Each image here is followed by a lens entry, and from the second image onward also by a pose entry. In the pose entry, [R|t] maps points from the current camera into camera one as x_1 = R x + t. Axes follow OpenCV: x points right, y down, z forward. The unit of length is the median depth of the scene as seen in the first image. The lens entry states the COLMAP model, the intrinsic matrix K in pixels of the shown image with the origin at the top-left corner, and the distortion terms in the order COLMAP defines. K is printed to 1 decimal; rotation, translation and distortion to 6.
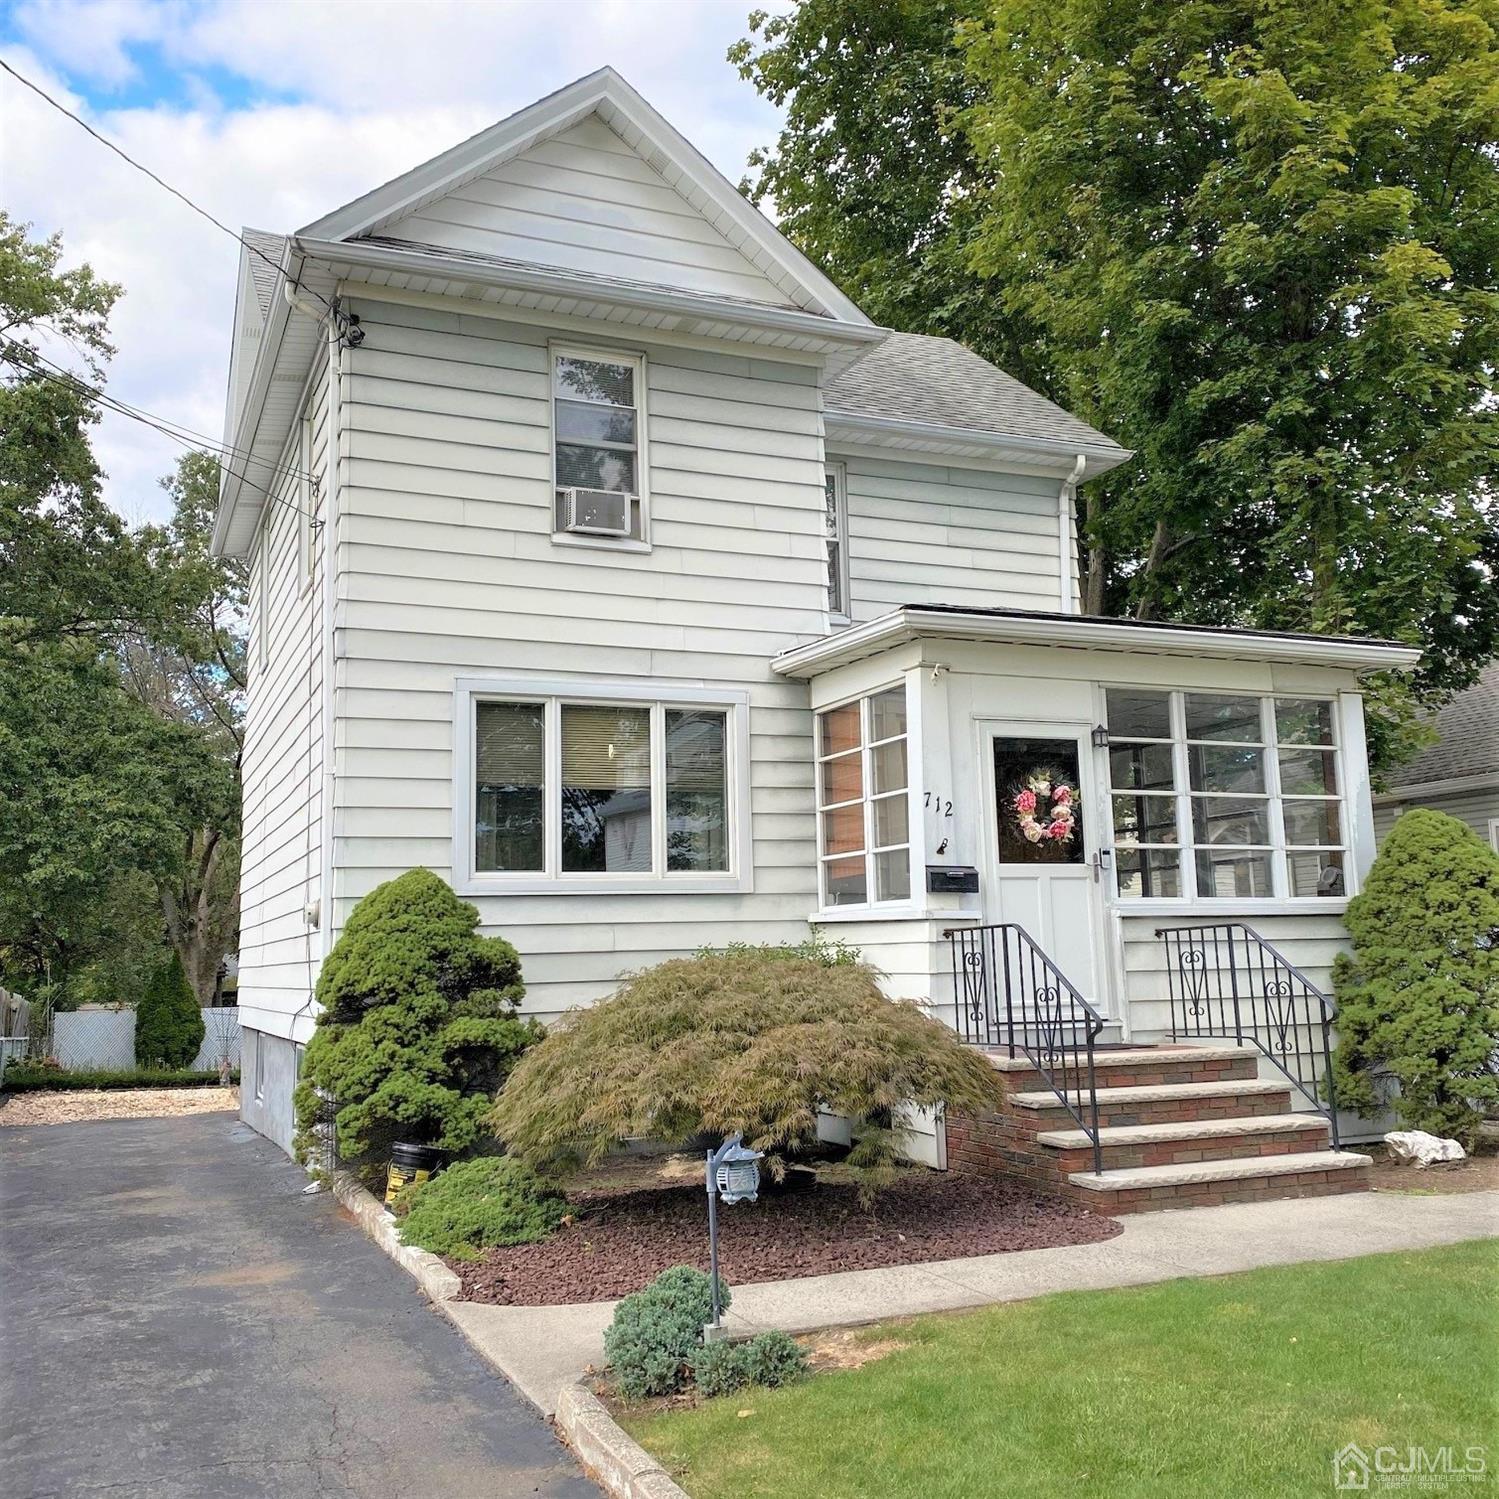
lens RADIAL K [[1238.4, 0, 749.5], [0, 1238.4, 749.5], [0, 0, 1]] dist [0.089220, -0.152793]
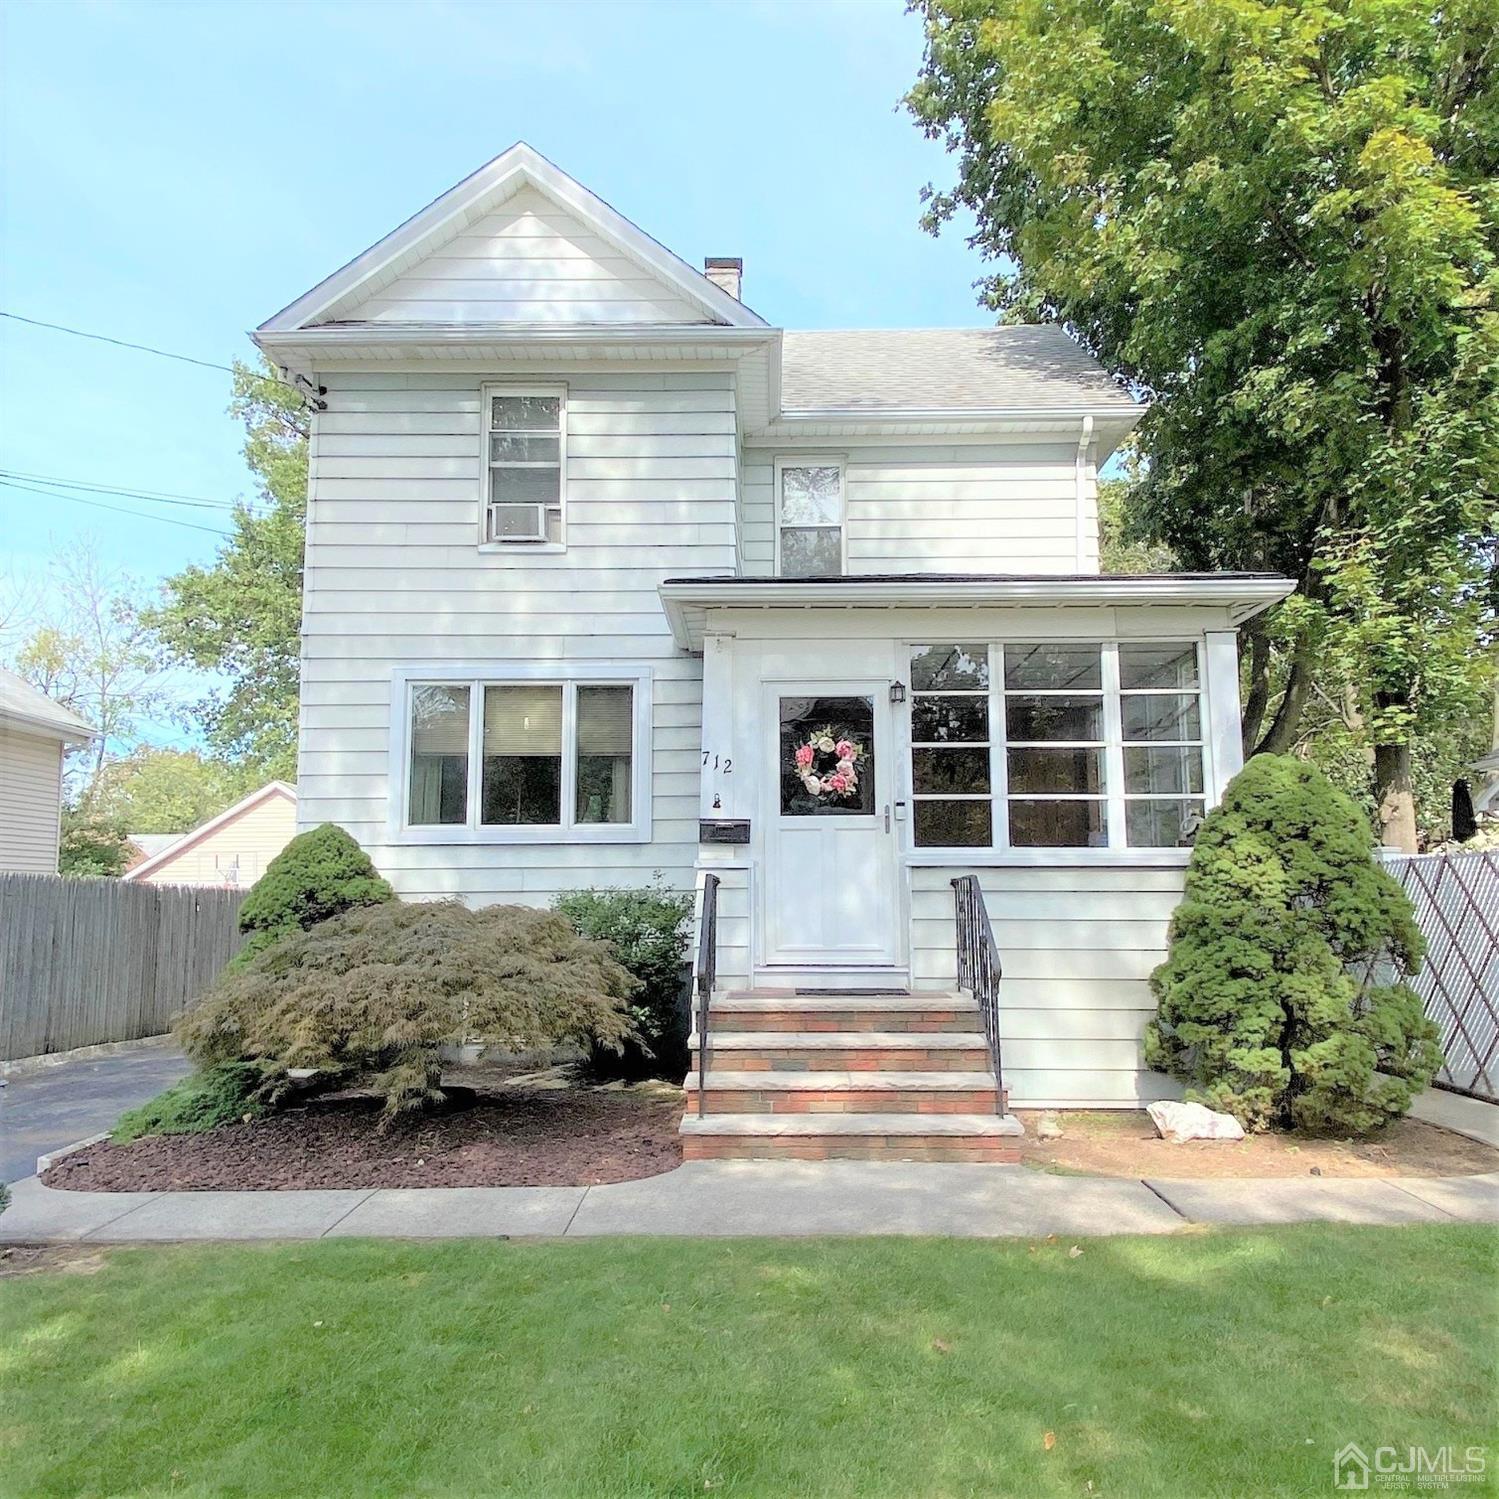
lens RADIAL K [[1009.4, 0, 730.4], [0, 1009.4, 745.1], [0, 0, 1]] dist [0.067037, -0.074399]
pose [[0.939734, -0.029726, -0.340611, 0.430755], [0.038094, 0.999114, 0.017904, 0.013101], [0.339777, -0.029800, 0.940034, 0.164260]]
